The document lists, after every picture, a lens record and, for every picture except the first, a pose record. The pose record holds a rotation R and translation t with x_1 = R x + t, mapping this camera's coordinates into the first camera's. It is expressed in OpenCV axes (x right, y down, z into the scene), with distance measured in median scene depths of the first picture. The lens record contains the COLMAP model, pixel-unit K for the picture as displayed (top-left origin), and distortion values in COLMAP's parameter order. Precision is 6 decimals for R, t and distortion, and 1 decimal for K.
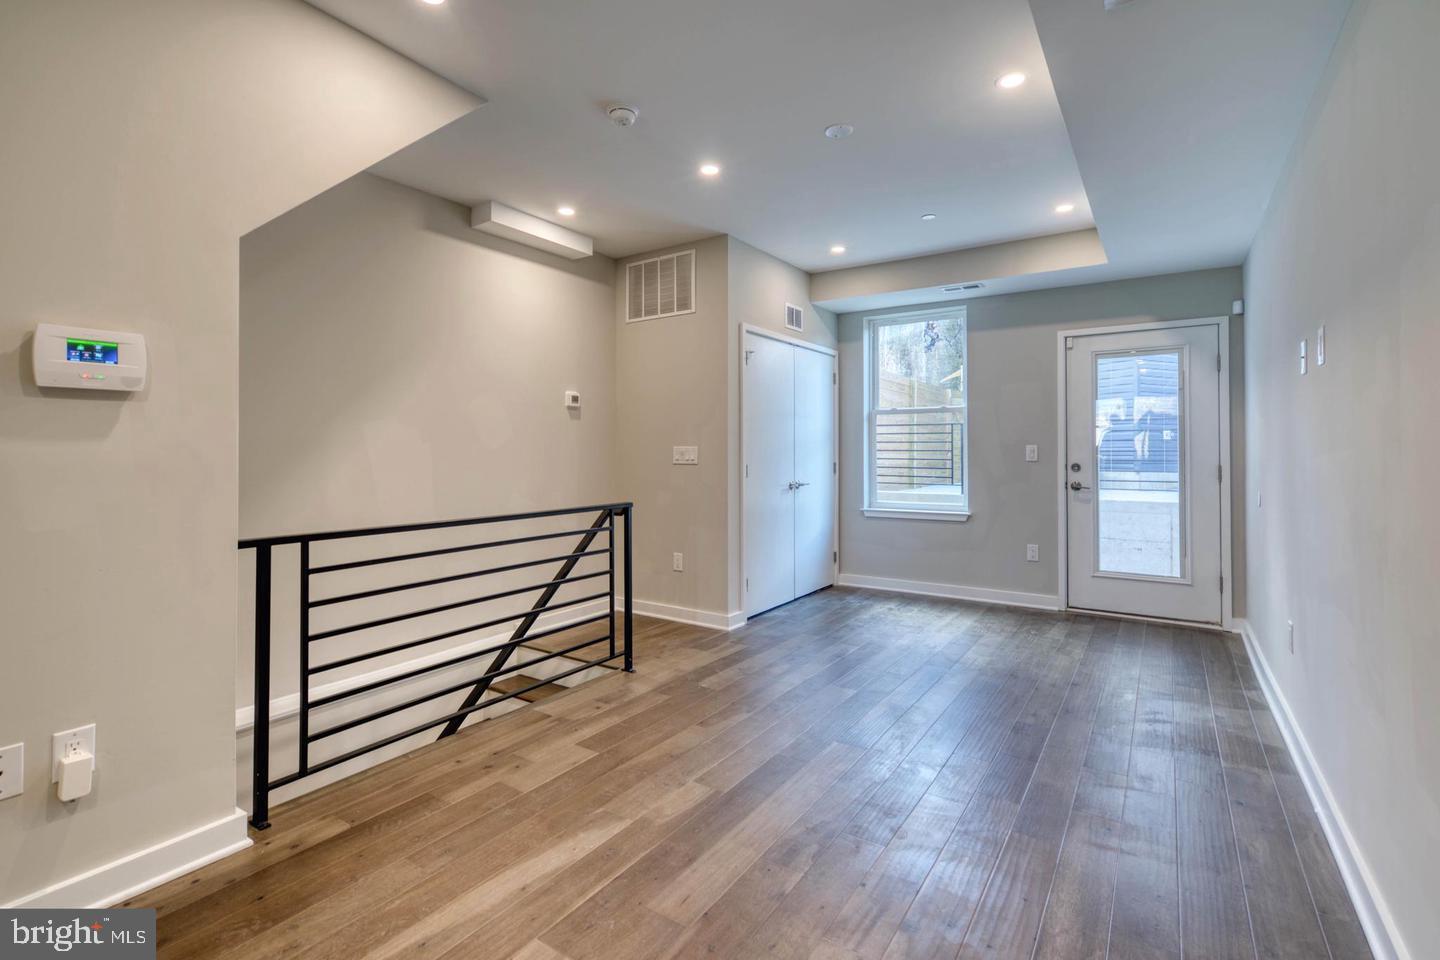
lens RADIAL K [[656.5, 0, 709.8], [0, 656.5, 479.8], [0, 0, 1]] dist [-0.000510, 0.000363]
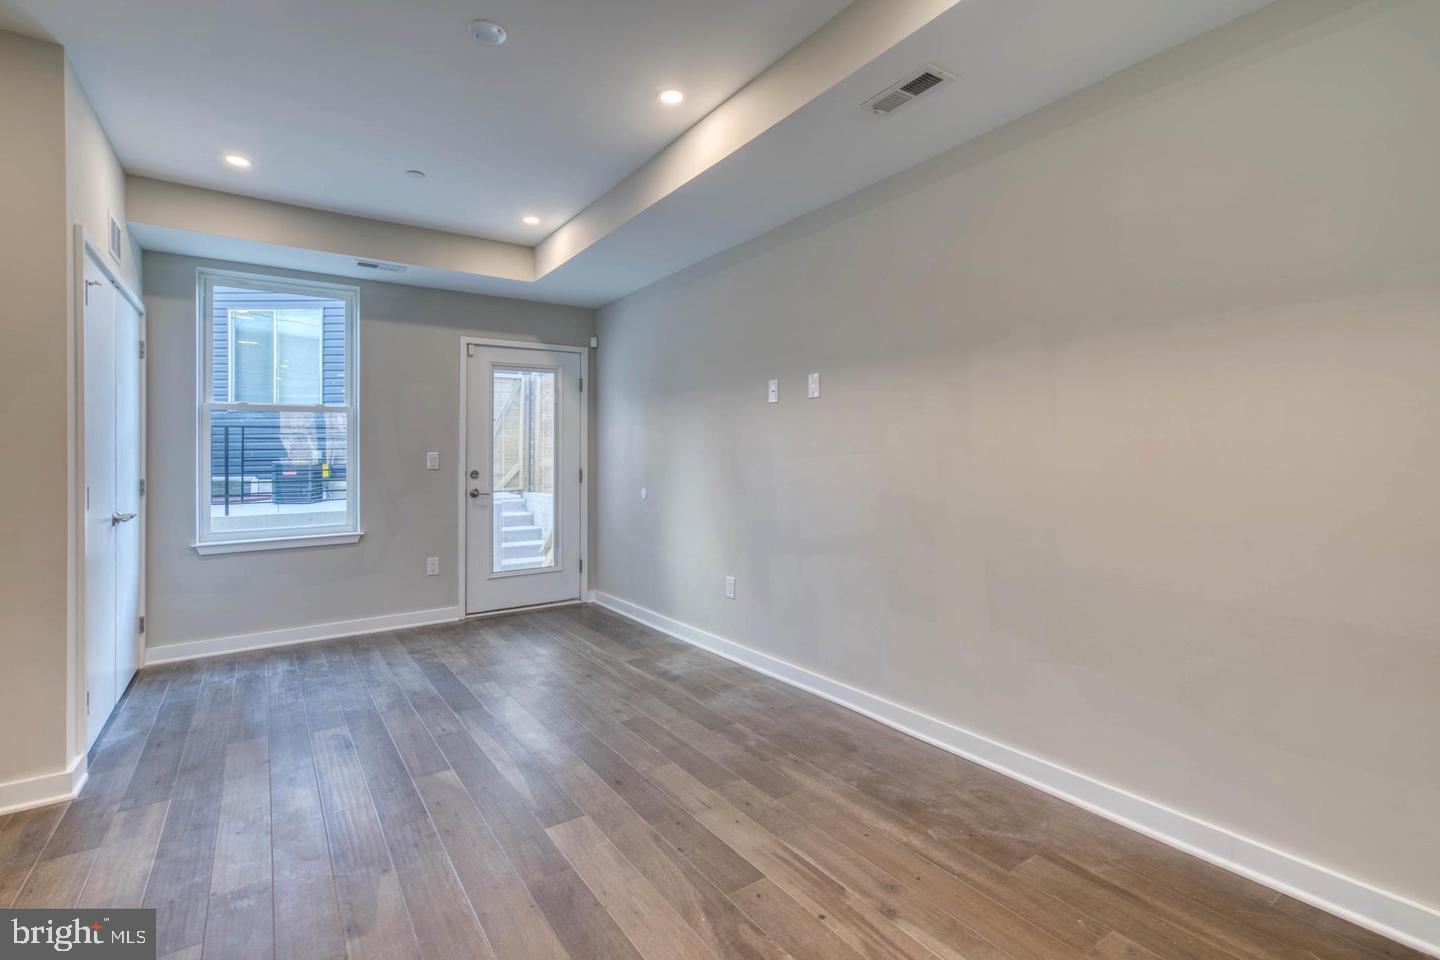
lens RADIAL K [[656.5, 0, 709.8], [0, 656.5, 479.8], [0, 0, 1]] dist [-0.000510, 0.000363]
pose [[0.369460, -0.034937, 0.928589, -0.280619], [0.051282, 0.998537, 0.017164, -0.010733], [-0.927830, 0.041279, 0.370711, 0.333345]]
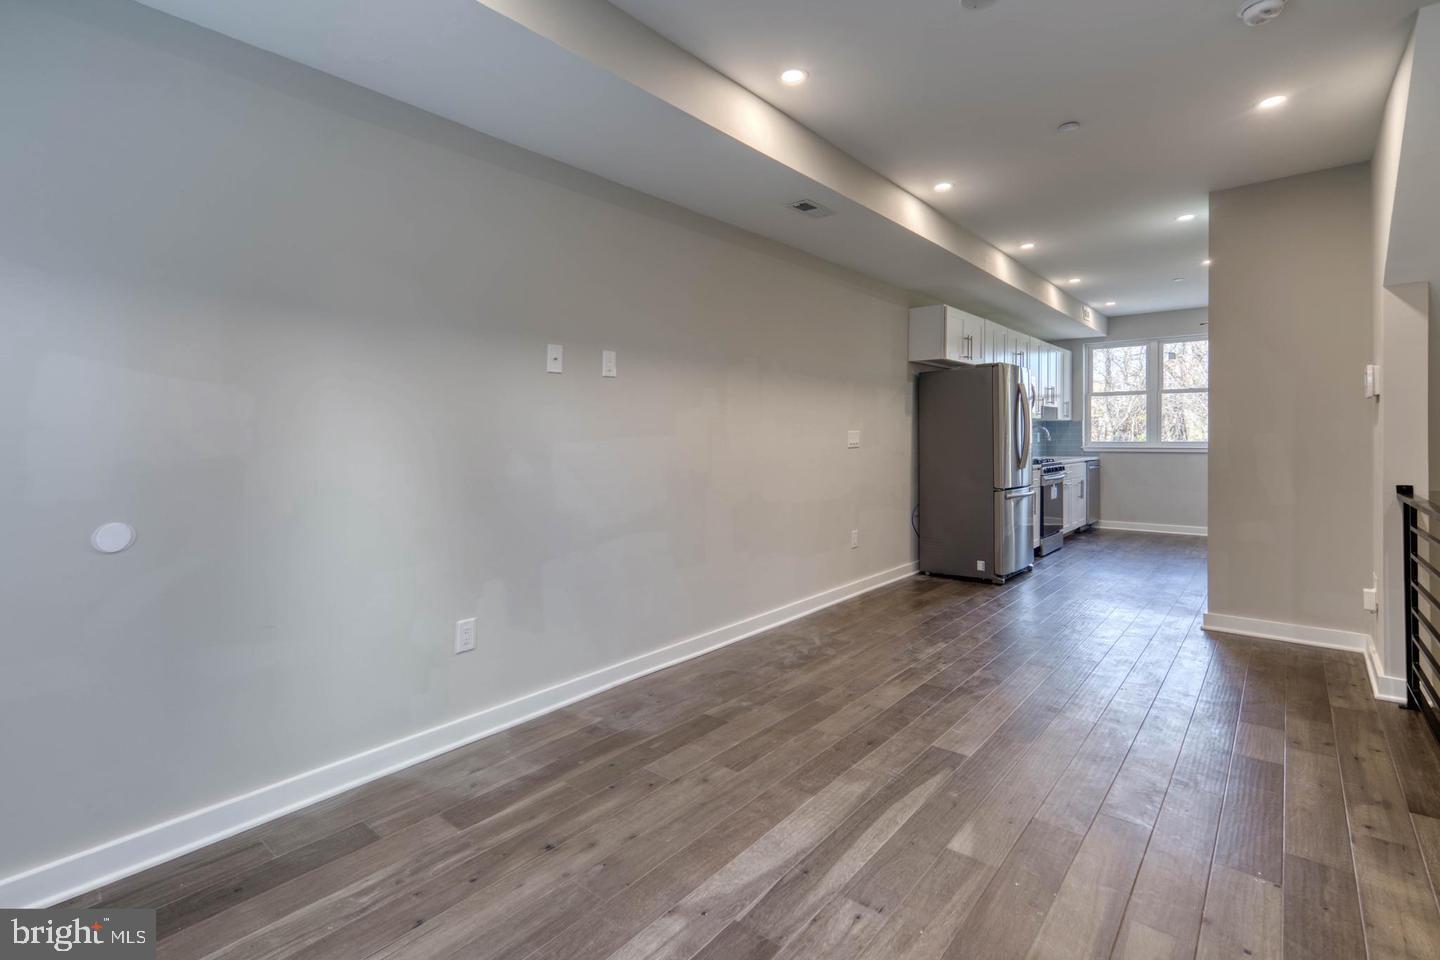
lens RADIAL K [[692.6, 0, 680.1], [0, 692.6, 471.3], [0, 0, 1]] dist [-0.001225, 0.010905]
pose [[-0.991476, -0.001678, 0.130276, 0.298357], [0.010821, 0.995402, 0.095175, -0.054435], [-0.129837, 0.095774, -0.986899, 1.254037]]
